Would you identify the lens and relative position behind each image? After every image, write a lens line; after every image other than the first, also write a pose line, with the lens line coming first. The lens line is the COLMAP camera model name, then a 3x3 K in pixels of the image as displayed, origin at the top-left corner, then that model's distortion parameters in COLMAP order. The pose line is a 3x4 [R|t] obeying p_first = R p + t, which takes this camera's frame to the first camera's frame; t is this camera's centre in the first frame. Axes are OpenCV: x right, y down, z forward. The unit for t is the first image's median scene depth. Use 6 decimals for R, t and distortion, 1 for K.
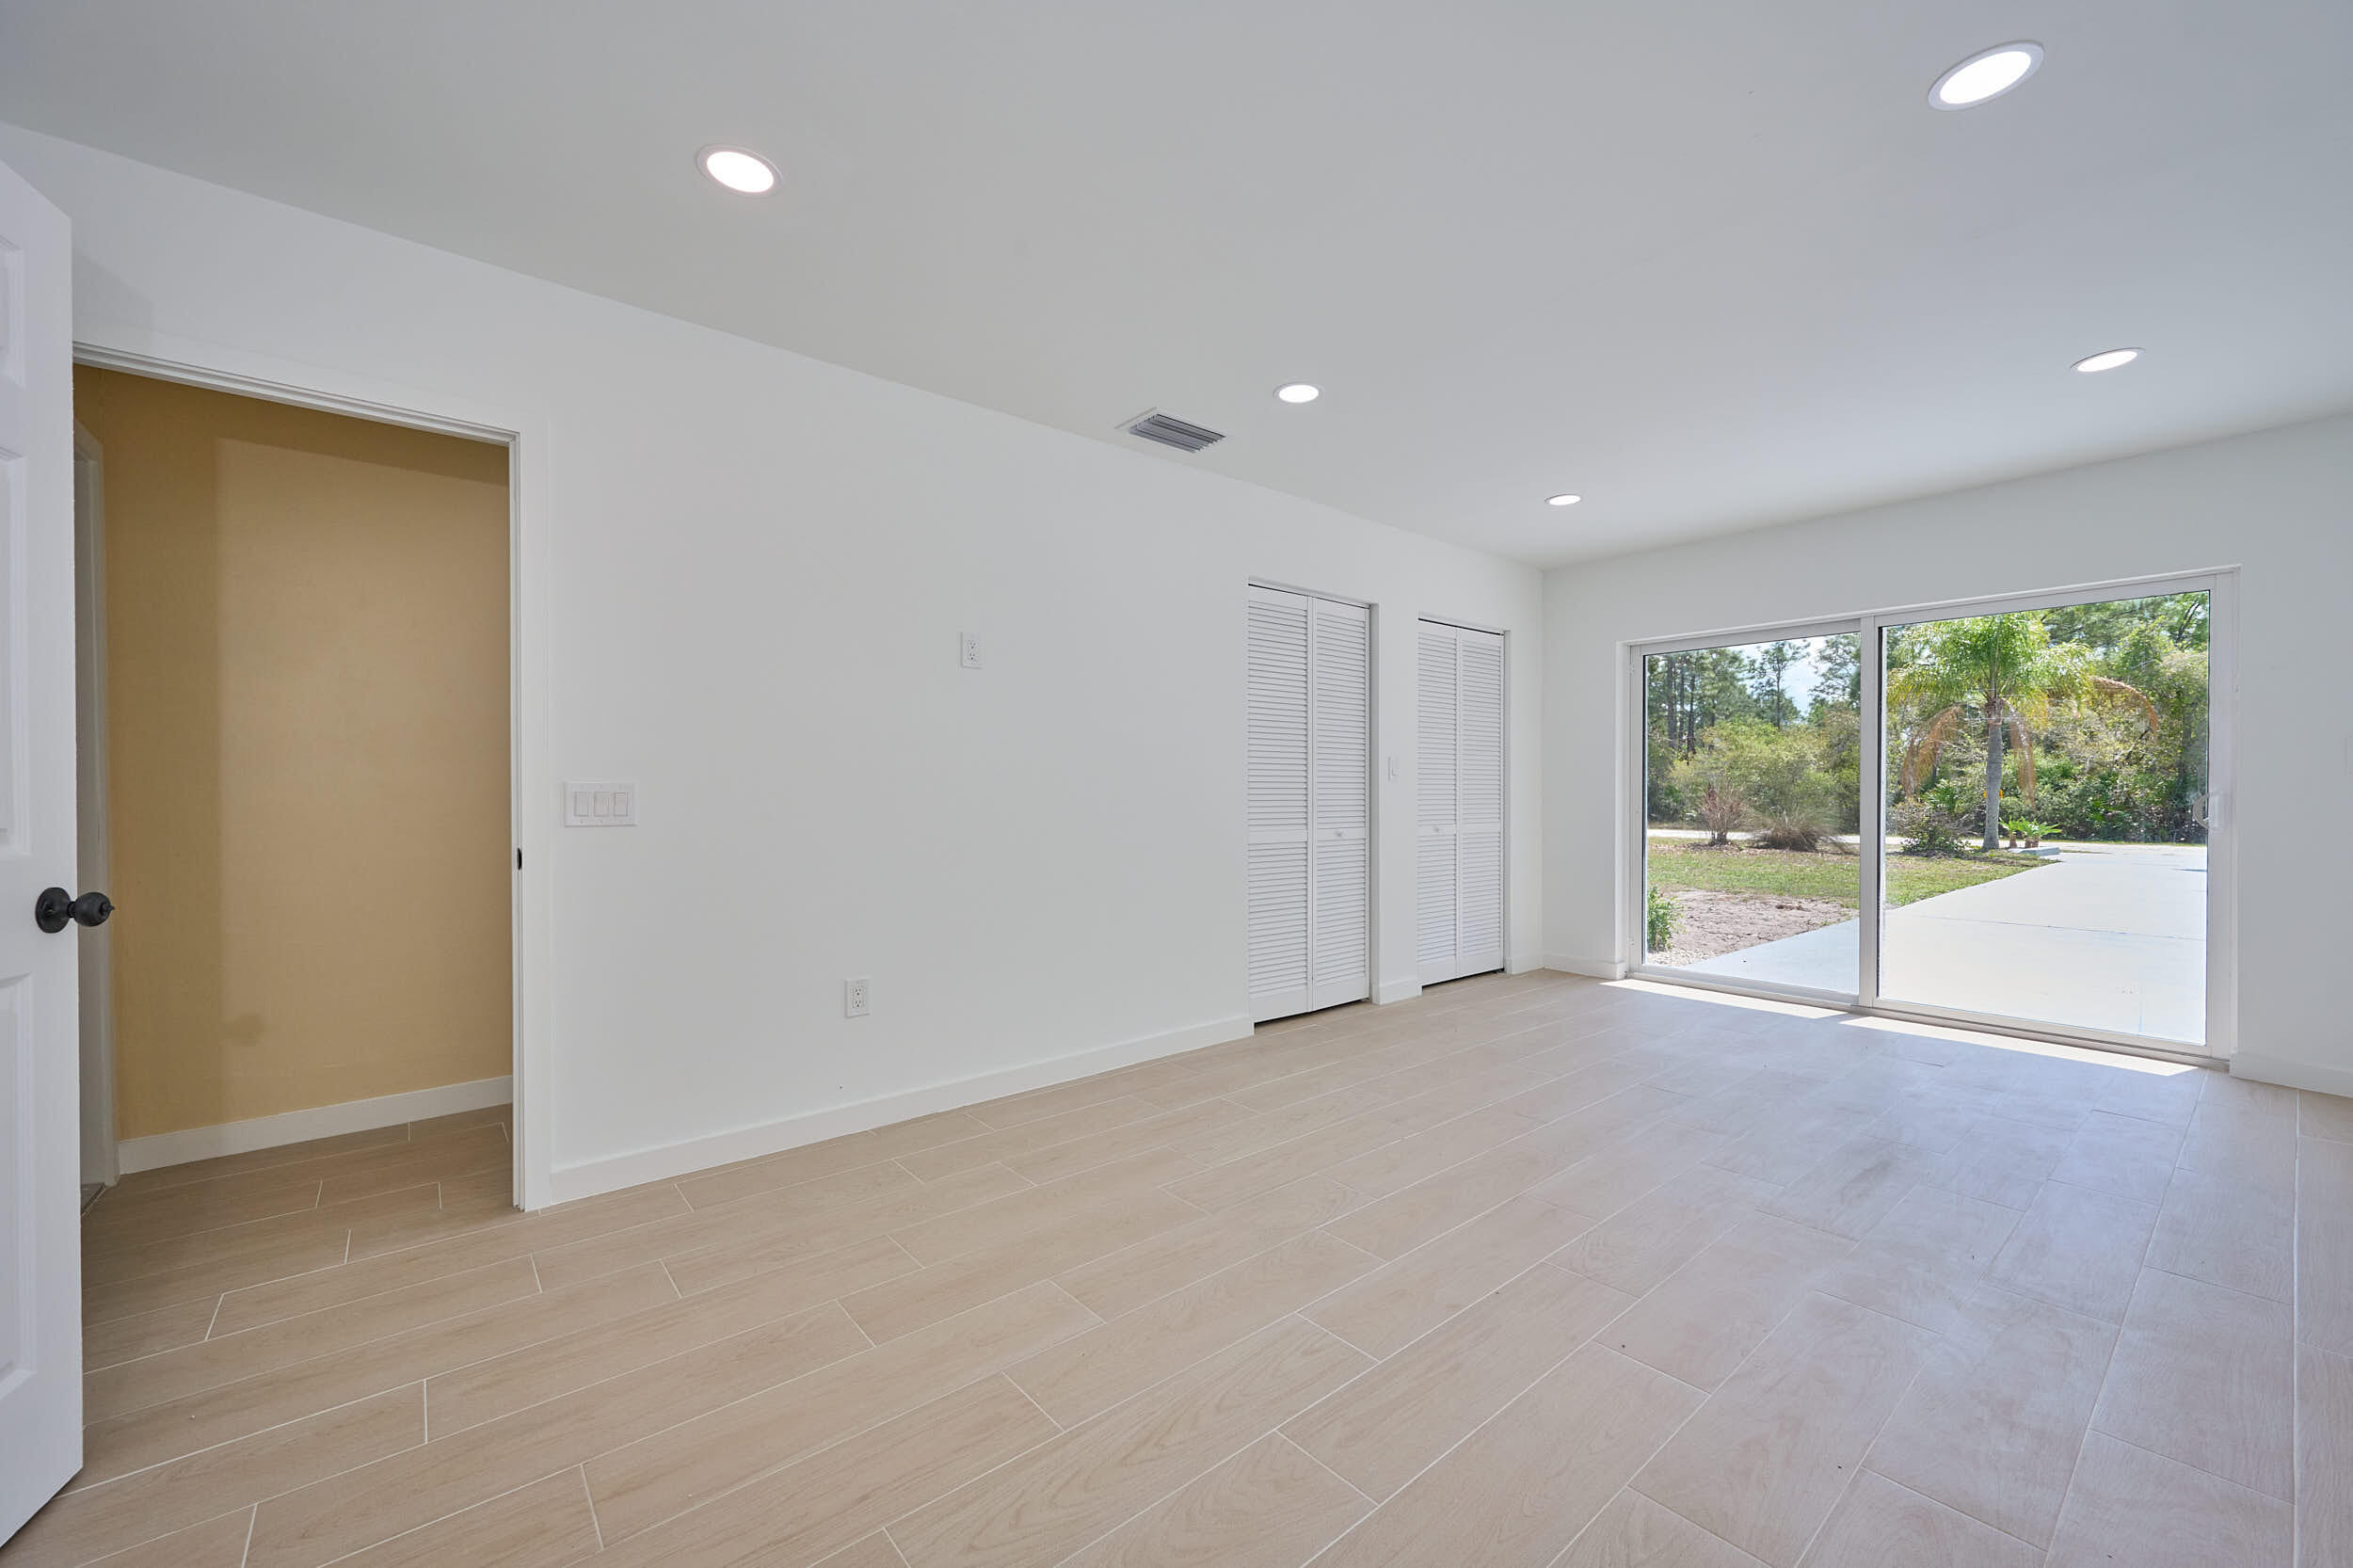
lens RADIAL K [[927.4, 0, 1163.8], [0, 927.4, 793.1], [0, 0, 1]] dist [-0.000339, -0.000035]
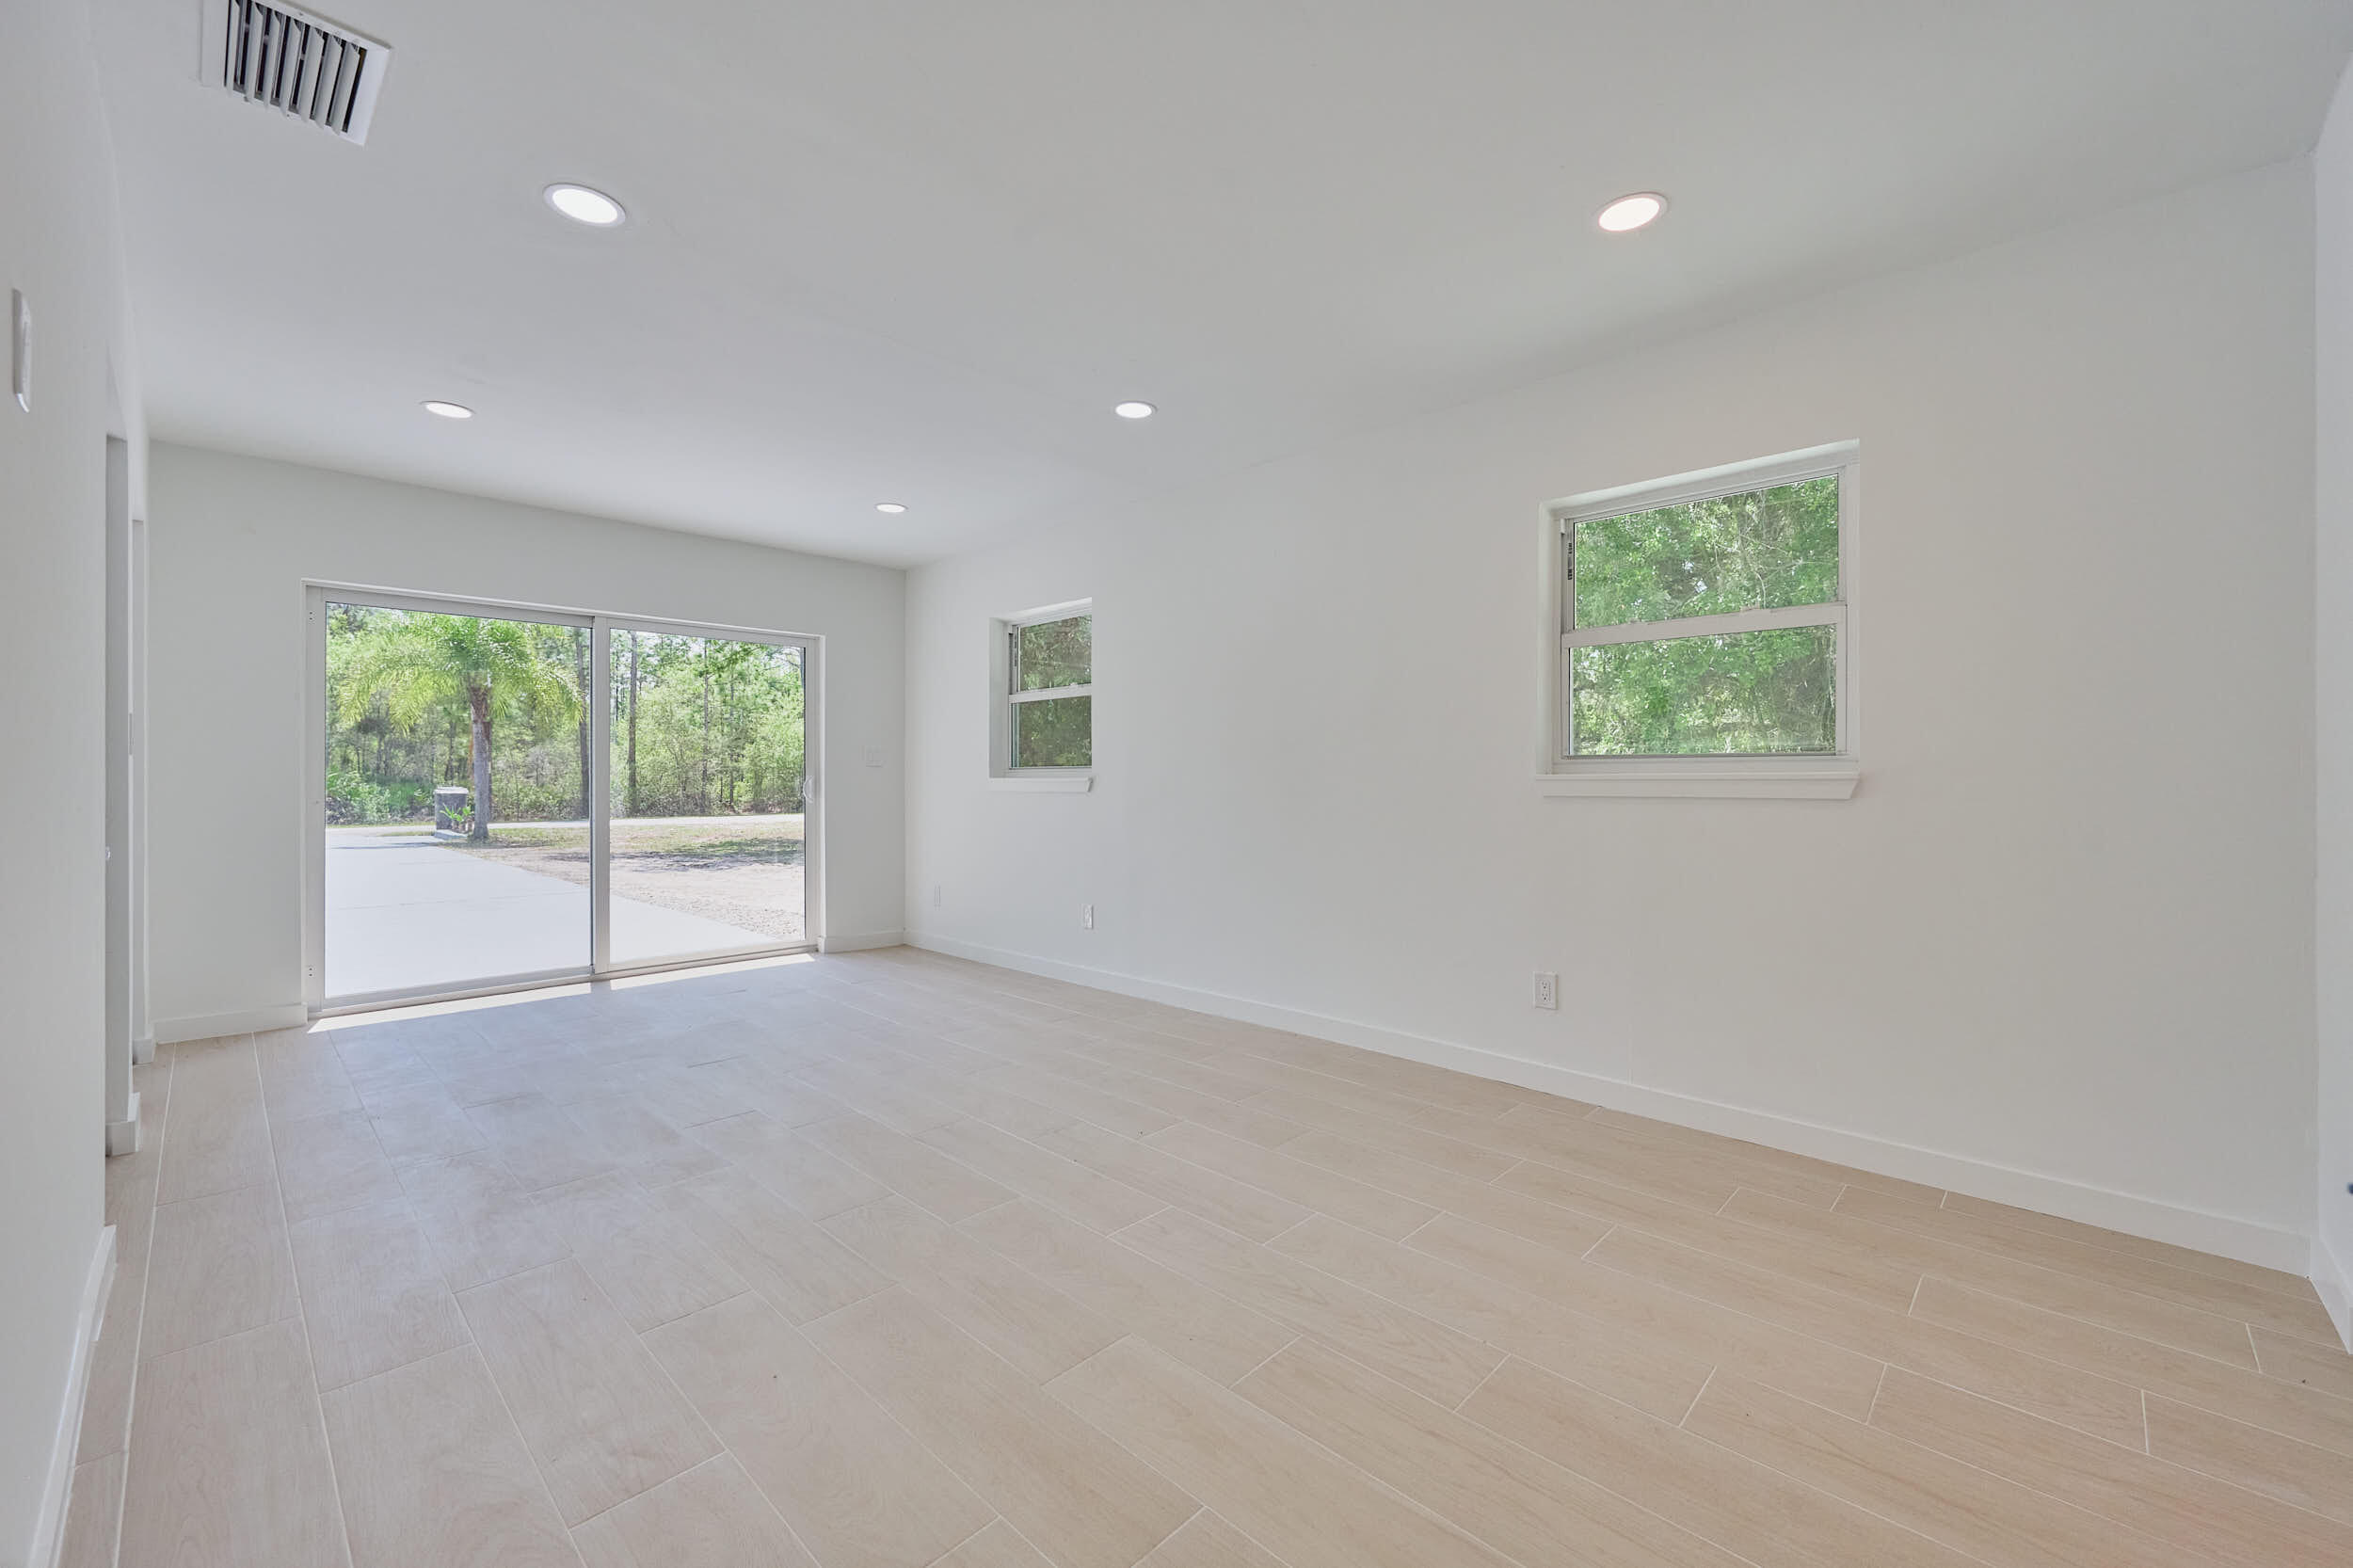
lens RADIAL K [[951.5, 0, 1177.2], [0, 951.5, 774.2], [0, 0, 1]] dist [0.000789, 0.000311]
pose [[-0.111878, -0.002141, 0.993720, -0.444844], [0.007217, 0.999970, 0.002967, -0.001915], [-0.993696, 0.007504, -0.111860, 0.453987]]
